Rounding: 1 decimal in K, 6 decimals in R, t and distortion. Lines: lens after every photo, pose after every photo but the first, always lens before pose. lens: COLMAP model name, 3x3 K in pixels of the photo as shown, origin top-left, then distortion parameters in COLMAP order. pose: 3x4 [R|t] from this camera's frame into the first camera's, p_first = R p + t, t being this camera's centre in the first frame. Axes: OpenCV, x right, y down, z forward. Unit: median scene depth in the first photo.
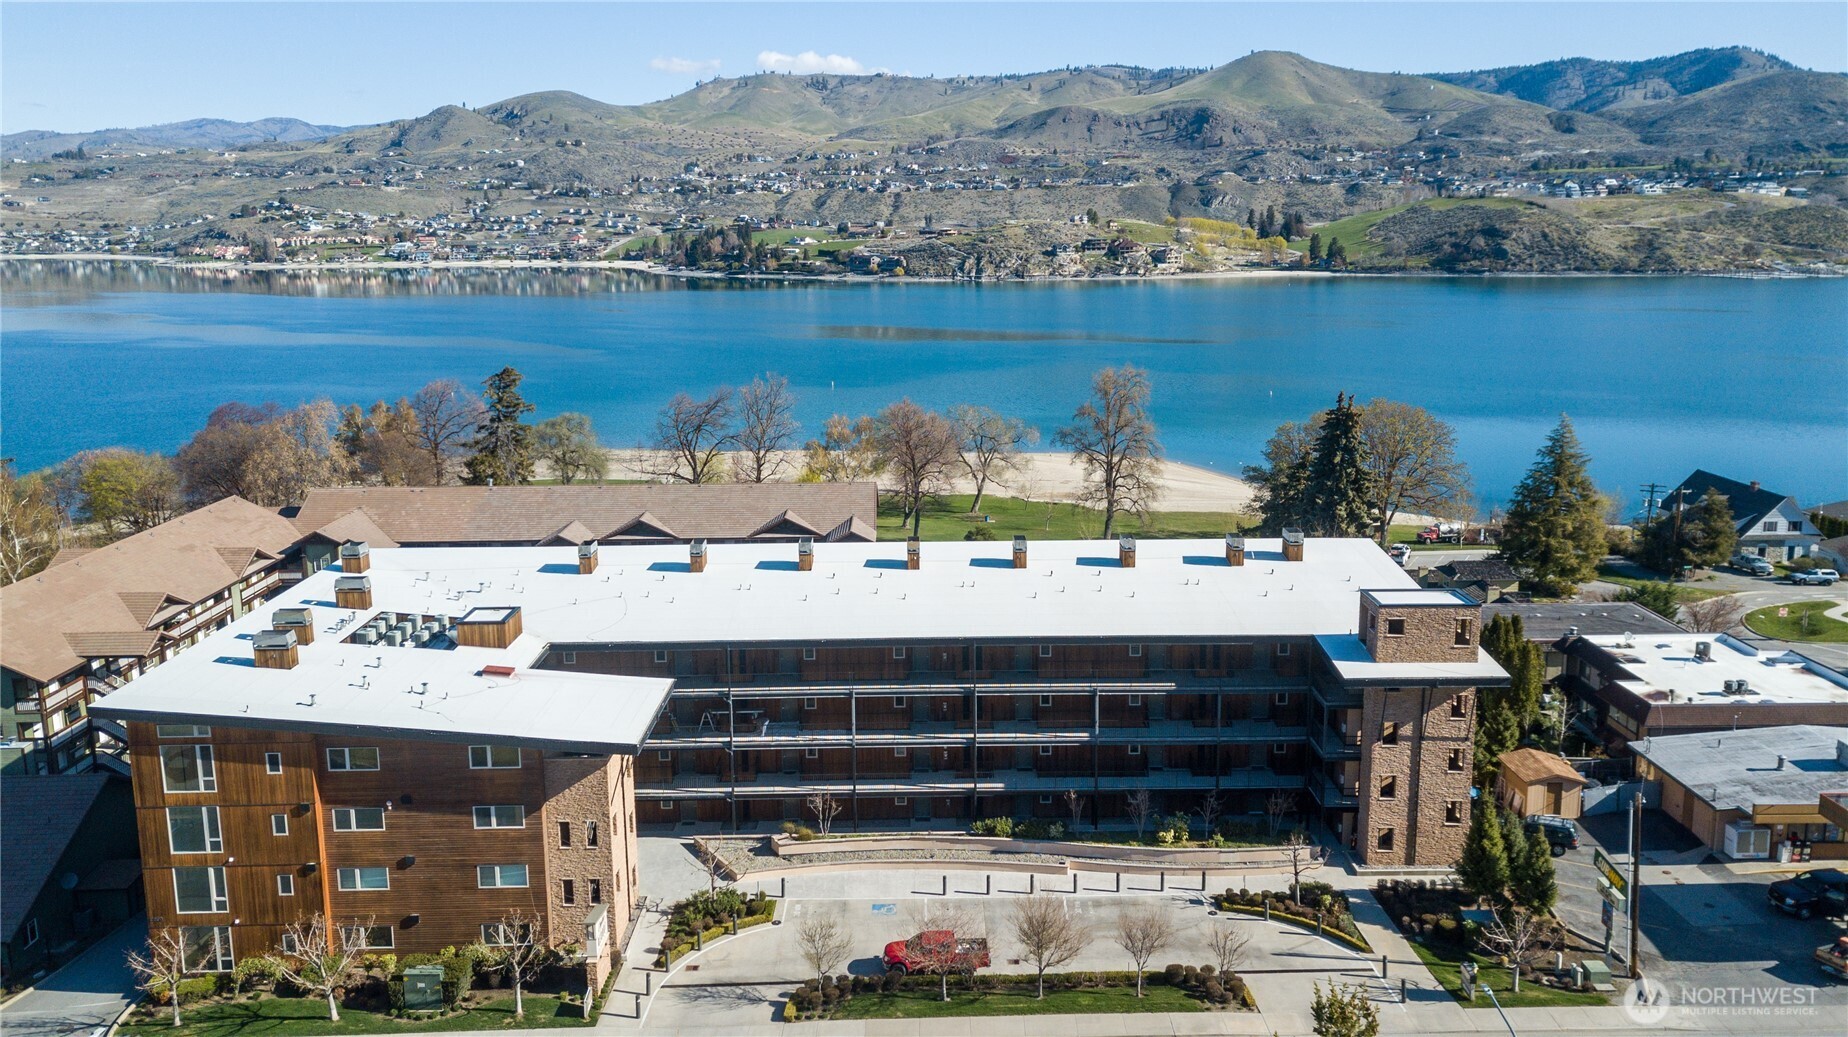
lens RADIAL K [[1409.5, 0, 937.1], [0, 1409.5, 510.2], [0, 0, 1]] dist [-0.009991, 0.051517]
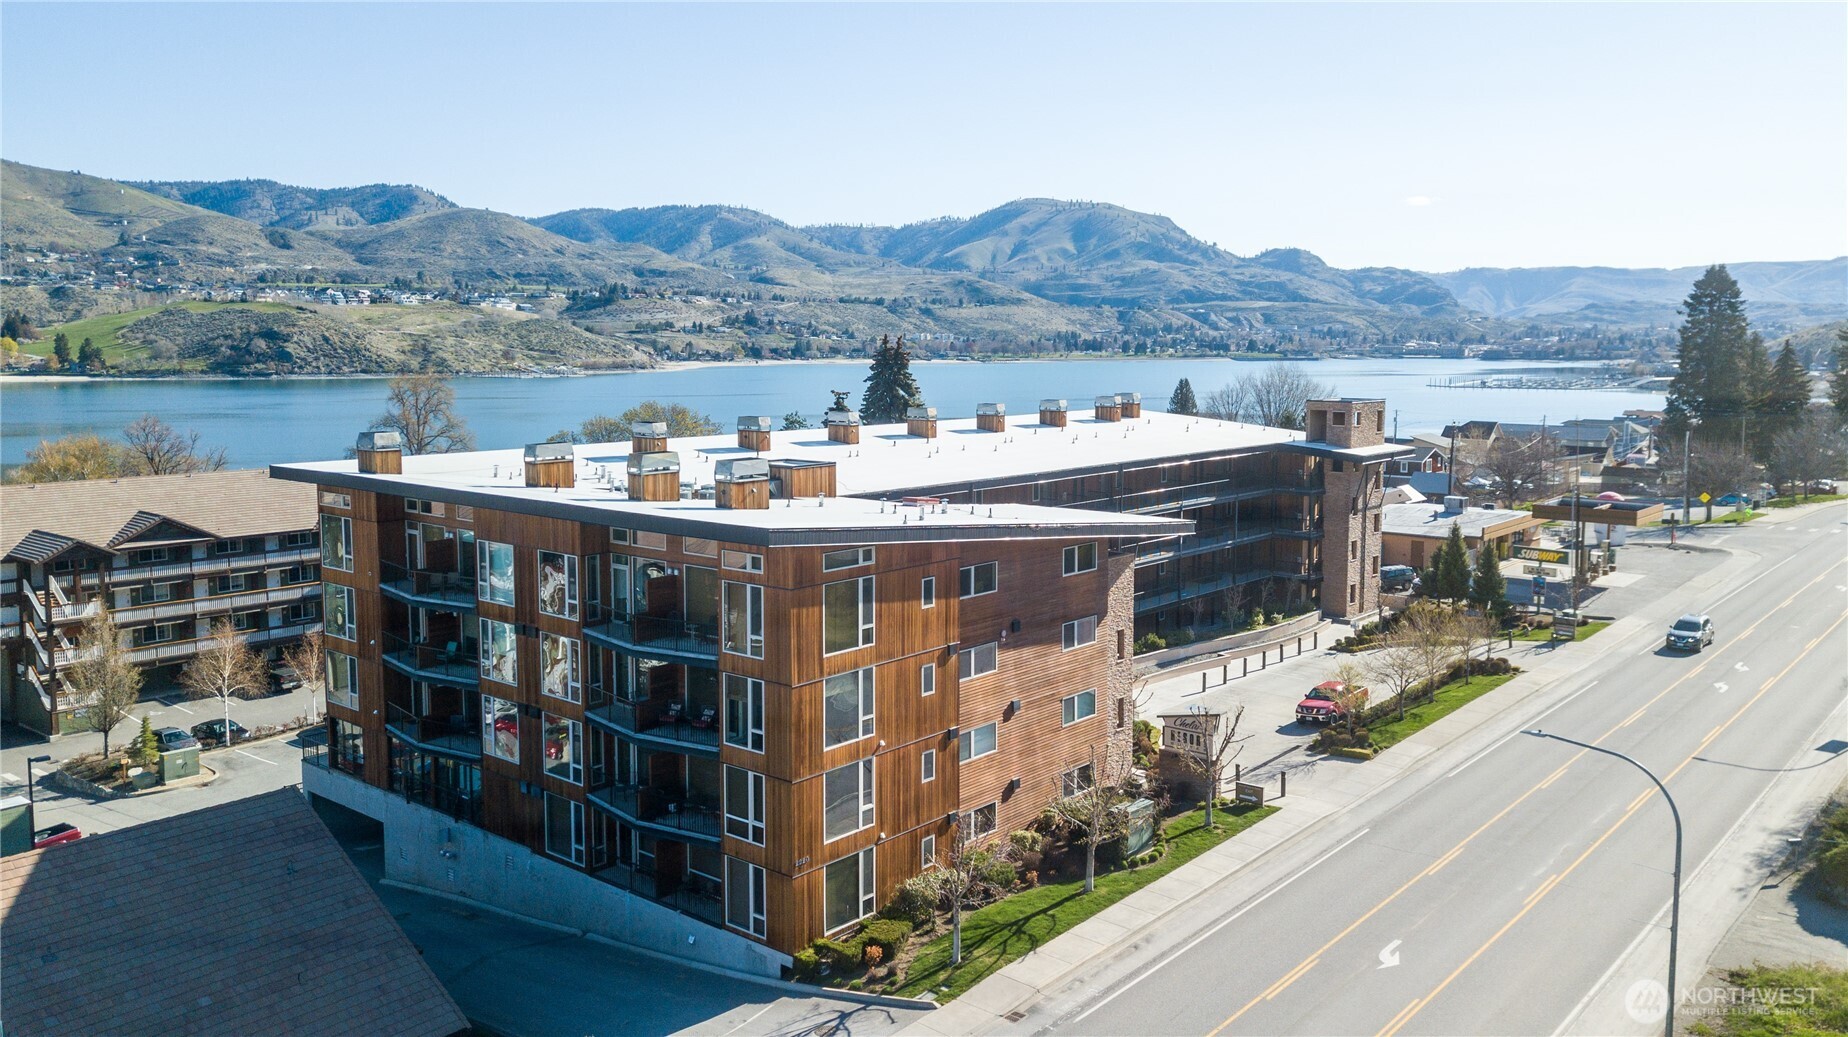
lens RADIAL K [[1409.5, 0, 937.1], [0, 1409.5, 510.2], [0, 0, 1]] dist [-0.009991, 0.051517]
pose [[0.640240, -0.077379, 0.764268, -0.044854], [0.144273, 0.989322, -0.020695, 0.006656], [-0.754505, 0.123513, 0.644567, 0.022596]]
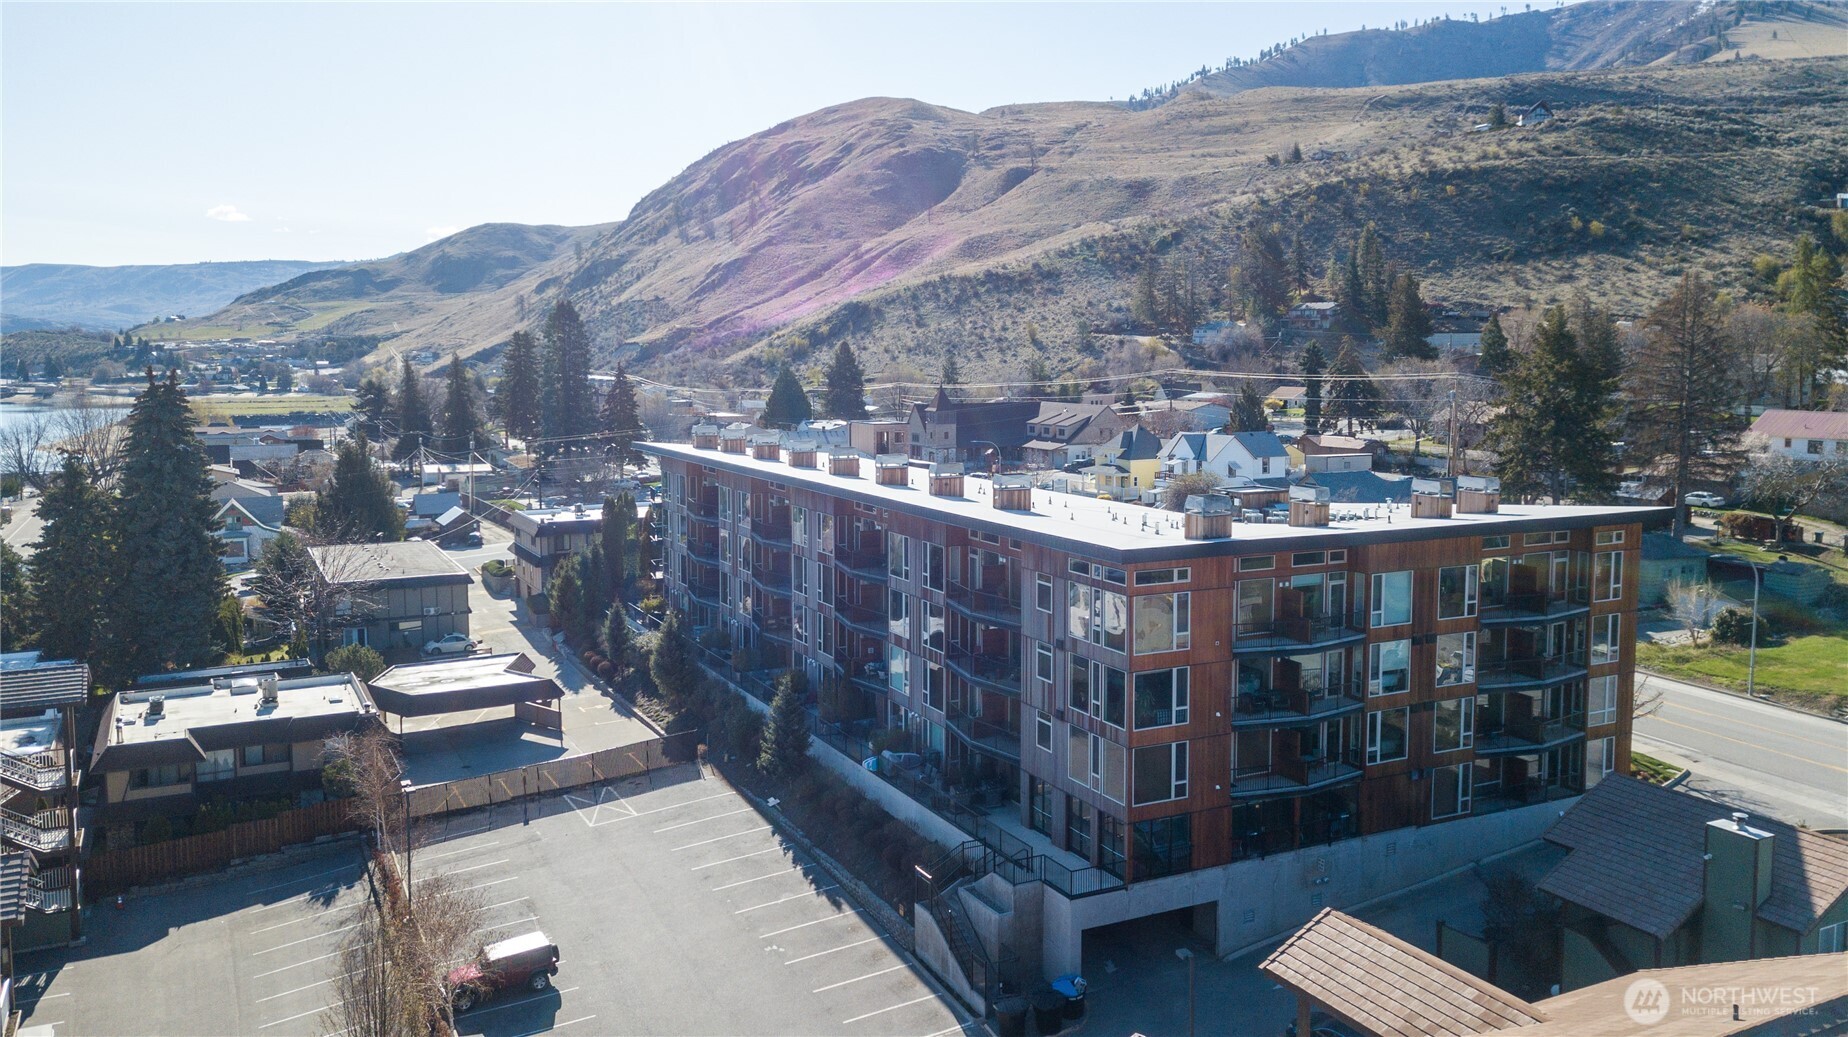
lens RADIAL K [[1409.5, 0, 937.1], [0, 1409.5, 510.2], [0, 0, 1]] dist [-0.009991, 0.051517]
pose [[-0.470697, -0.084991, 0.878192, -0.055557], [0.175449, 0.966455, 0.187571, -0.008168], [-0.864674, 0.242367, -0.439996, 0.090009]]
